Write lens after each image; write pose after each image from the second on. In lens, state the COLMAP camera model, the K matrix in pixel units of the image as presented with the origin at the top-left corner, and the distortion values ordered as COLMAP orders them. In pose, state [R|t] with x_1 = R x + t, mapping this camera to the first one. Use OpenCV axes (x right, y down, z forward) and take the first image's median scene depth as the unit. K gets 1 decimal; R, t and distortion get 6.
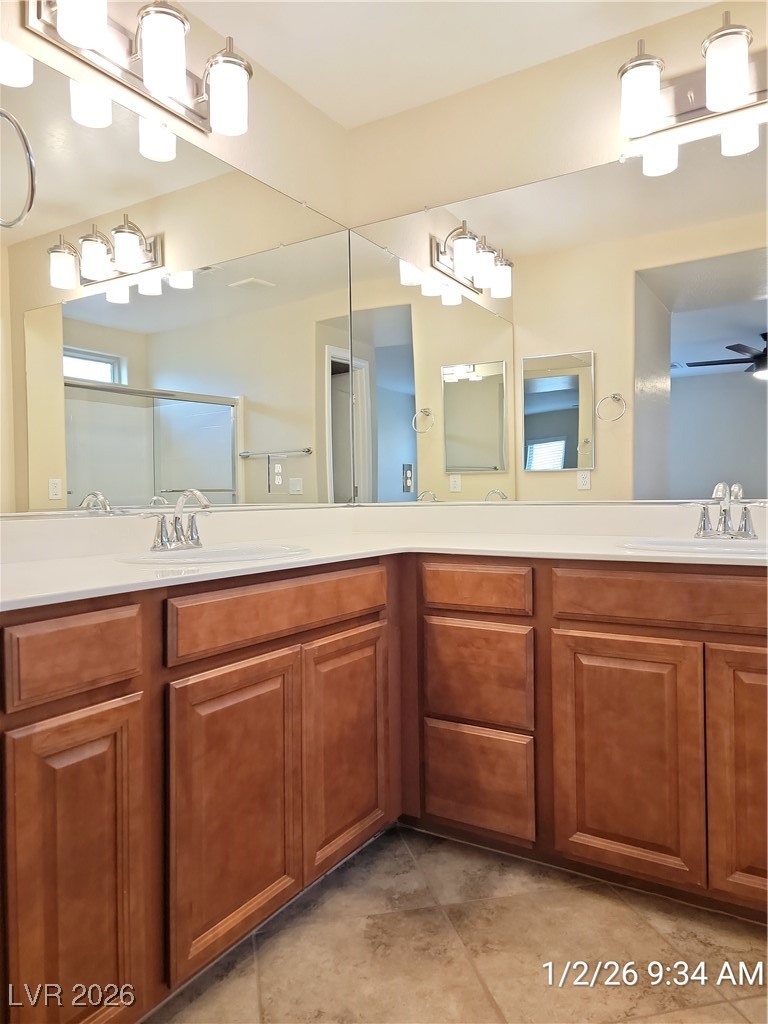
lens RADIAL K [[700.7, 0, 387.0], [0, 700.7, 511.0], [0, 0, 1]] dist [0.078639, -0.054038]
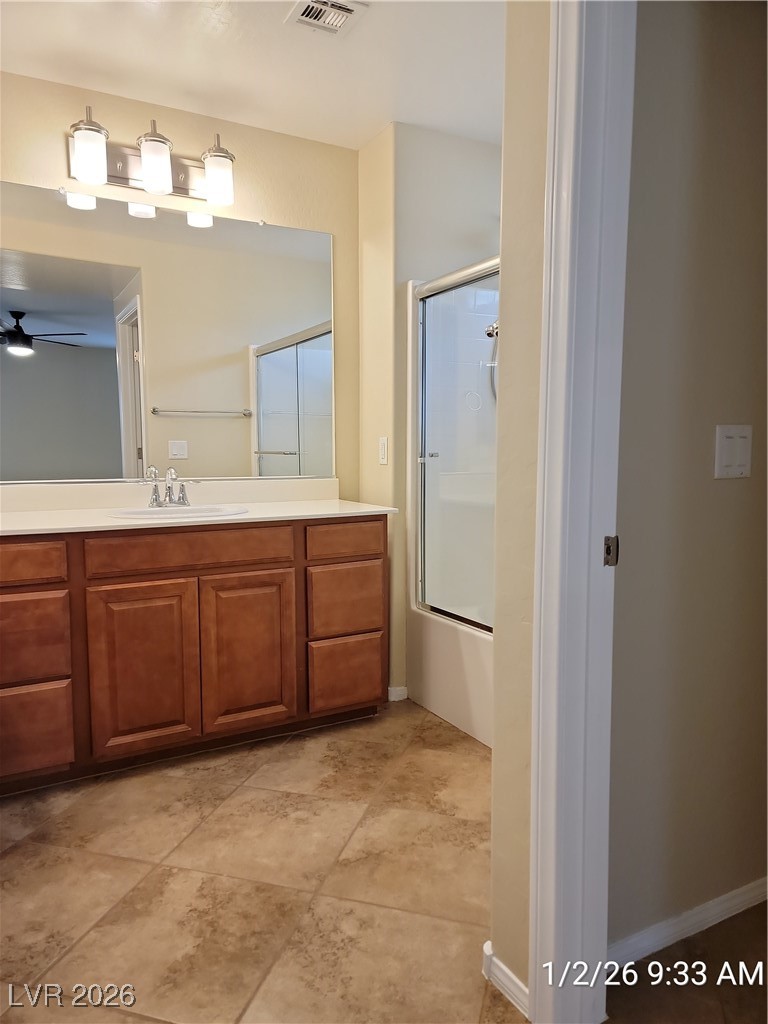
lens RADIAL K [[700.7, 0, 351.1], [0, 700.7, 512.9], [0, 0, 1]] dist [0.078639, -0.054038]
pose [[0.529492, -0.070009, 0.845421, -0.575121], [0.020917, 0.997363, 0.069491, -0.042675], [-0.848057, -0.019111, 0.529560, -0.054585]]
